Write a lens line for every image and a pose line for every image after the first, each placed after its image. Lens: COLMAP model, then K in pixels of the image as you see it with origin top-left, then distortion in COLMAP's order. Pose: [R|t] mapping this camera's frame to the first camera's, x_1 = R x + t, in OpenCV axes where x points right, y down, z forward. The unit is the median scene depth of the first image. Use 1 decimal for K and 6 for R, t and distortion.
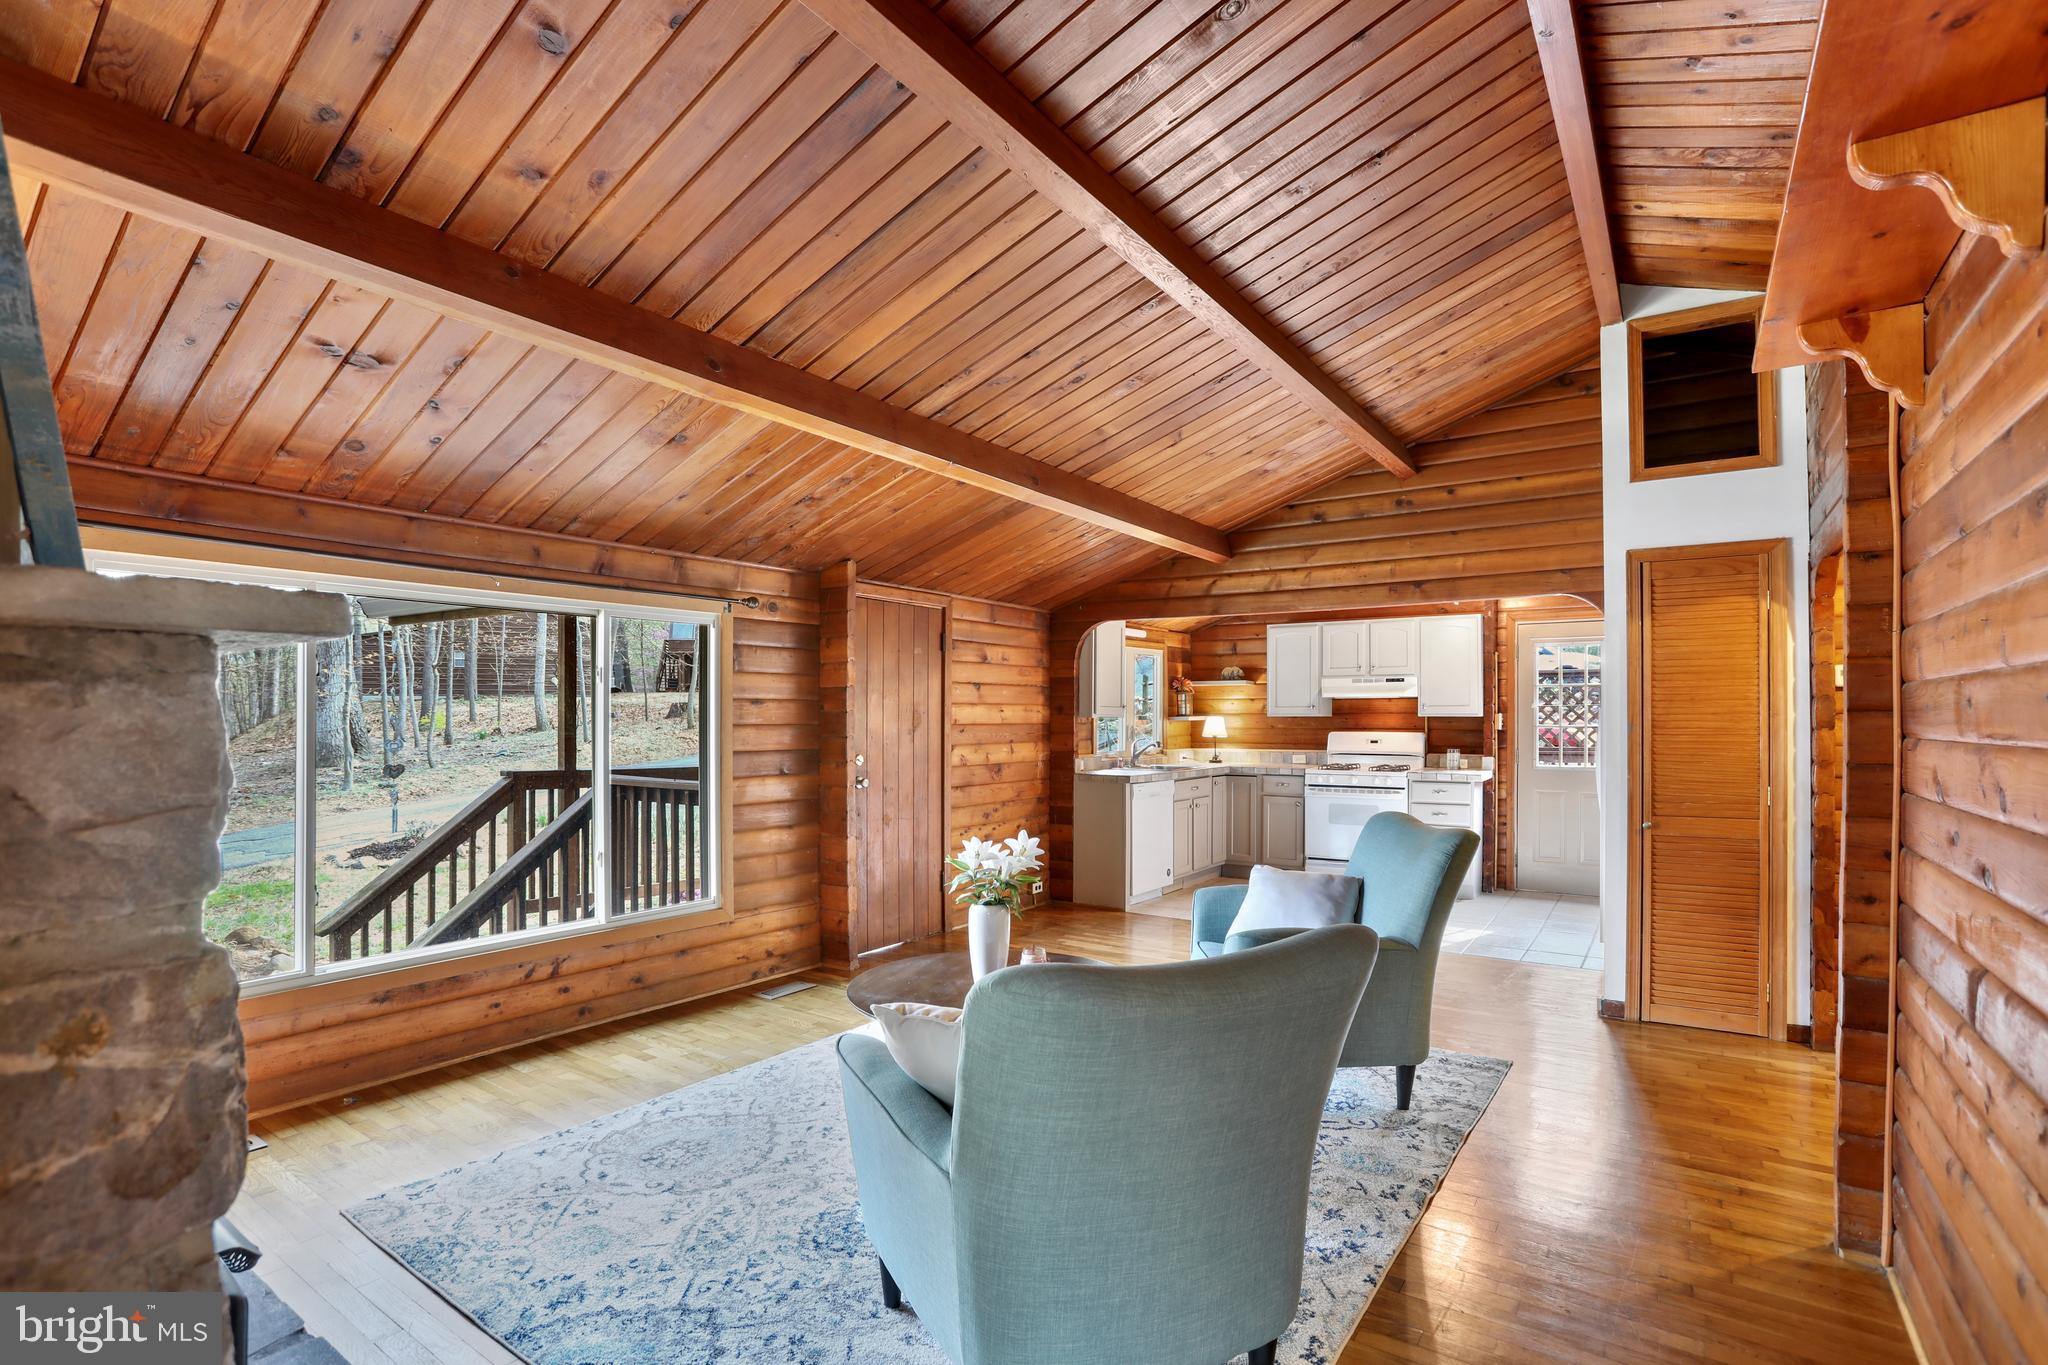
lens RADIAL K [[944.5, 0, 1027.9], [0, 944.5, 700.6], [0, 0, 1]] dist [-0.056707, 0.019630]
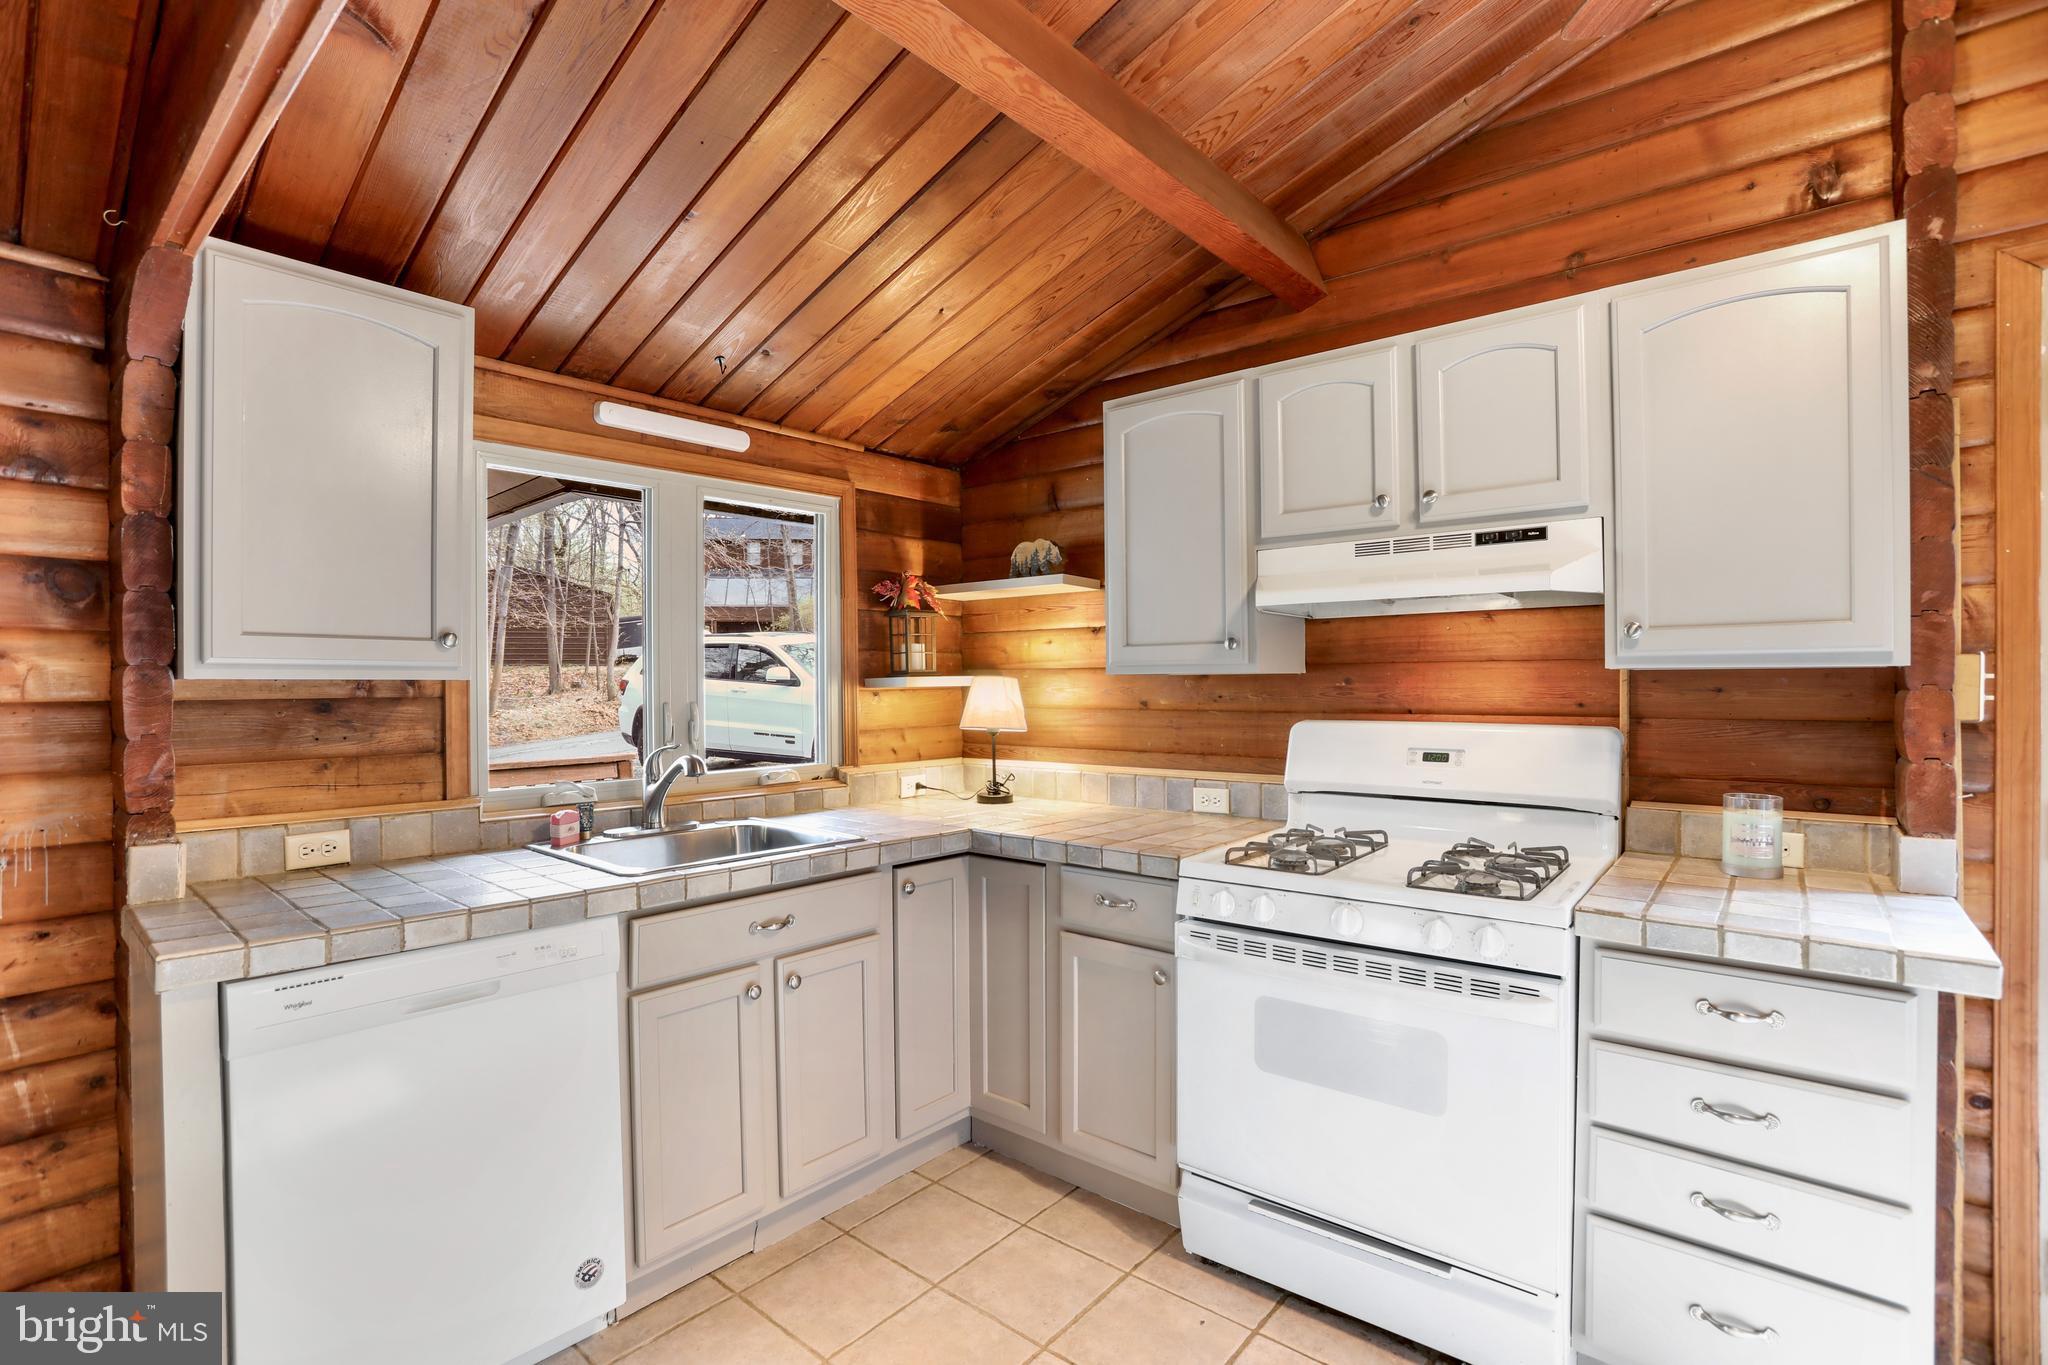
lens RADIAL K [[944.5, 0, 1017.8], [0, 944.5, 681.9], [0, 0, 1]] dist [-0.056707, 0.019630]
pose [[0.996861, -0.006174, -0.078926, 0.252445], [0.007332, 0.999870, 0.014392, 0.014442], [0.078827, -0.014926, 0.996777, 0.671793]]
